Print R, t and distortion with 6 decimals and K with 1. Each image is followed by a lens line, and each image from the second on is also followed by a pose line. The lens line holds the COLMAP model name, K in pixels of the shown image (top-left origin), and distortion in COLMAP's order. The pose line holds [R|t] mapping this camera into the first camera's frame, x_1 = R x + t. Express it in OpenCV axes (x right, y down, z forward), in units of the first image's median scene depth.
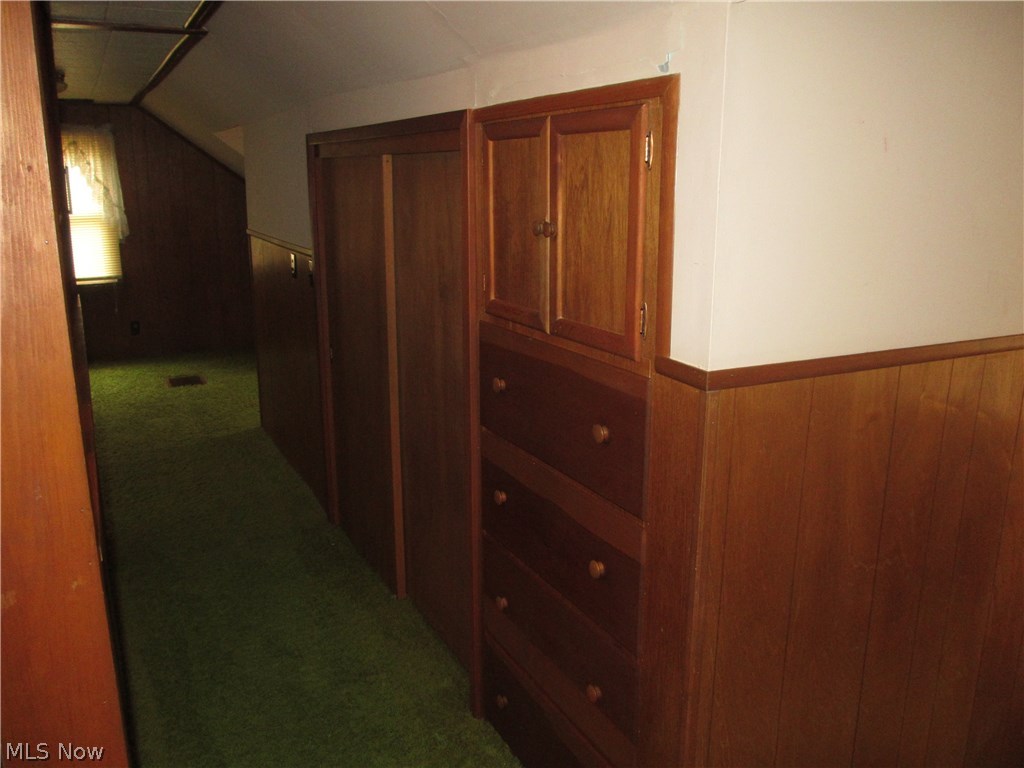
lens RADIAL K [[857.5, 0, 503.5], [0, 857.5, 384.1], [0, 0, 1]] dist [-0.061458, 0.036680]
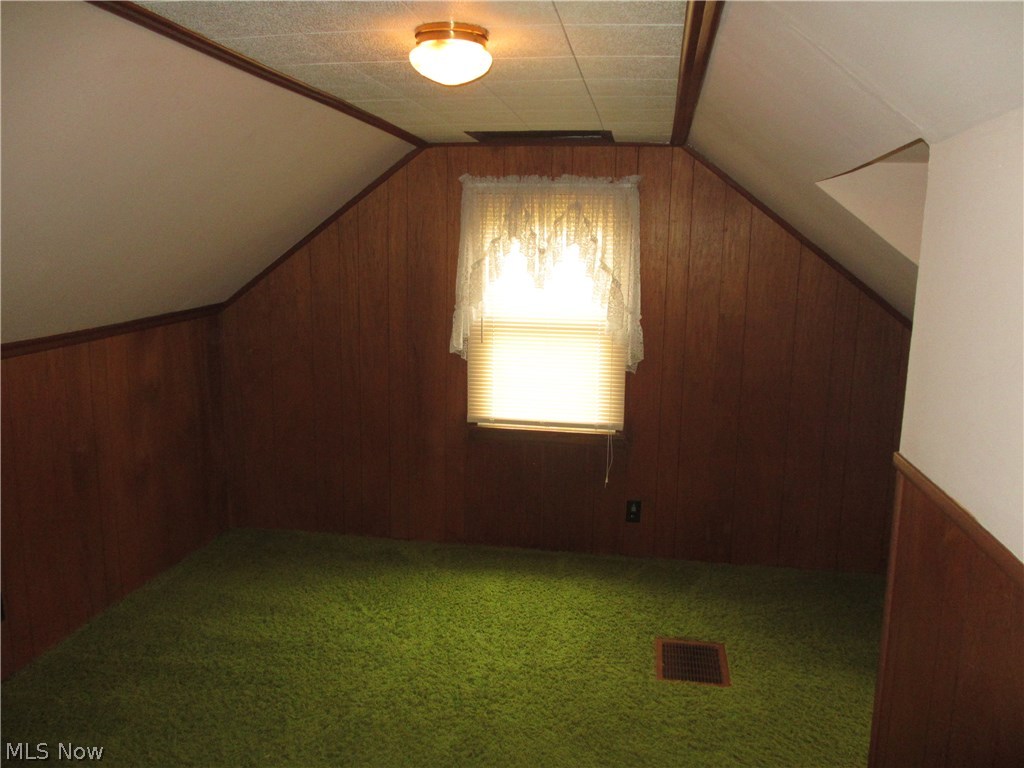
lens RADIAL K [[857.5, 0, 510.9], [0, 857.5, 377.8], [0, 0, 1]] dist [-0.061458, 0.036680]
pose [[0.808480, 0.107511, -0.578620, -0.175225], [-0.152895, 0.987784, -0.030097, -0.135883], [0.568316, 0.112801, 0.815042, 0.477274]]
